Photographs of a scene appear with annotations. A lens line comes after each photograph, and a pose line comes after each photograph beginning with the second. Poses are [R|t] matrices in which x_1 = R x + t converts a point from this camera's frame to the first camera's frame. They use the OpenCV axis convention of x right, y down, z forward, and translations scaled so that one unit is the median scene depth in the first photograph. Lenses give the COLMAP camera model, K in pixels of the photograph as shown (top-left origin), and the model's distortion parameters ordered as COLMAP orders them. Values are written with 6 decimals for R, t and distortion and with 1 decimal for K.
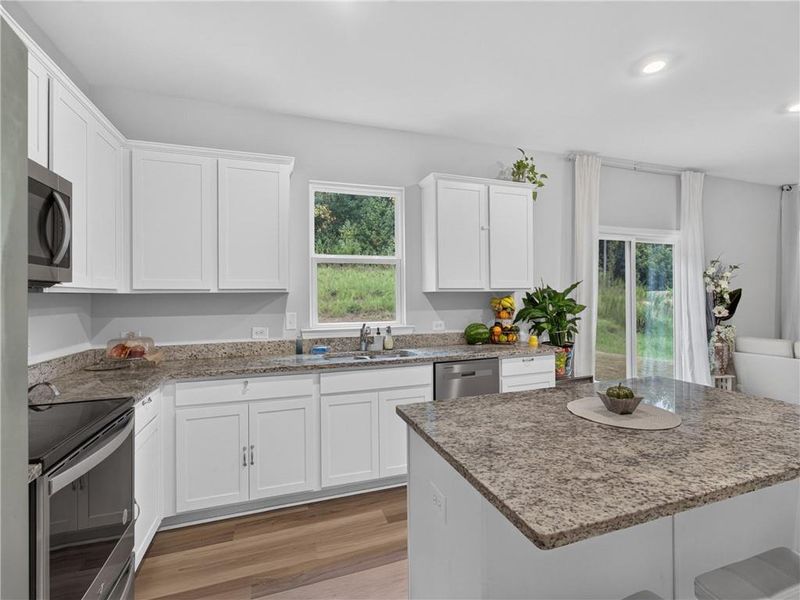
lens RADIAL K [[373.1, 0, 401.1], [0, 373.1, 295.0], [0, 0, 1]] dist [-0.037239, 0.026486]
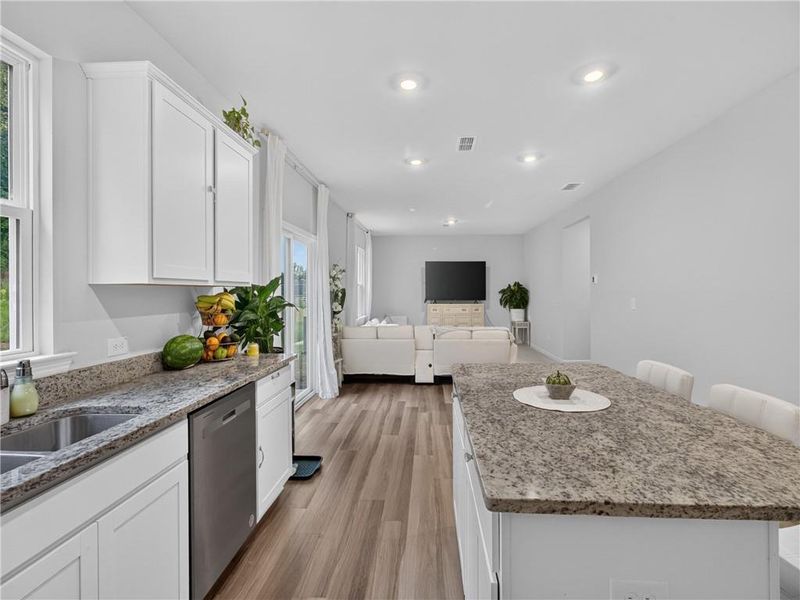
lens RADIAL K [[378.2, 0, 399.3], [0, 378.2, 294.2], [0, 0, 1]] dist [-0.009863, 0.000701]
pose [[0.391116, 0.002539, 0.920338, -0.248572], [-0.000213, 0.999996, -0.002668, 0.007753], [-0.920341, 0.000847, 0.391115, 0.416513]]
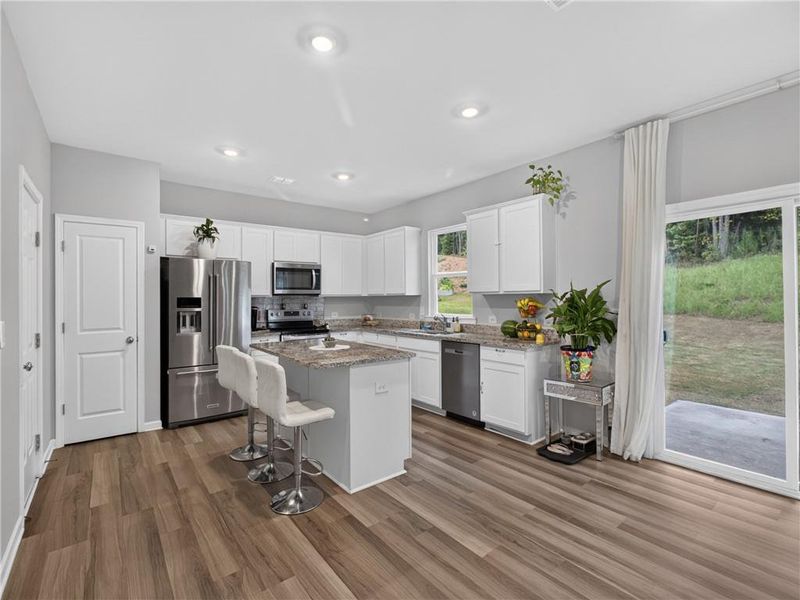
lens RADIAL K [[373.1, 0, 401.1], [0, 373.1, 295.0], [0, 0, 1]] dist [-0.037239, 0.026486]
pose [[0.324996, -0.002980, -0.945711, 1.283727], [0.009480, 0.999955, 0.000107, -0.009349], [0.945668, -0.009001, 0.325010, 0.268378]]
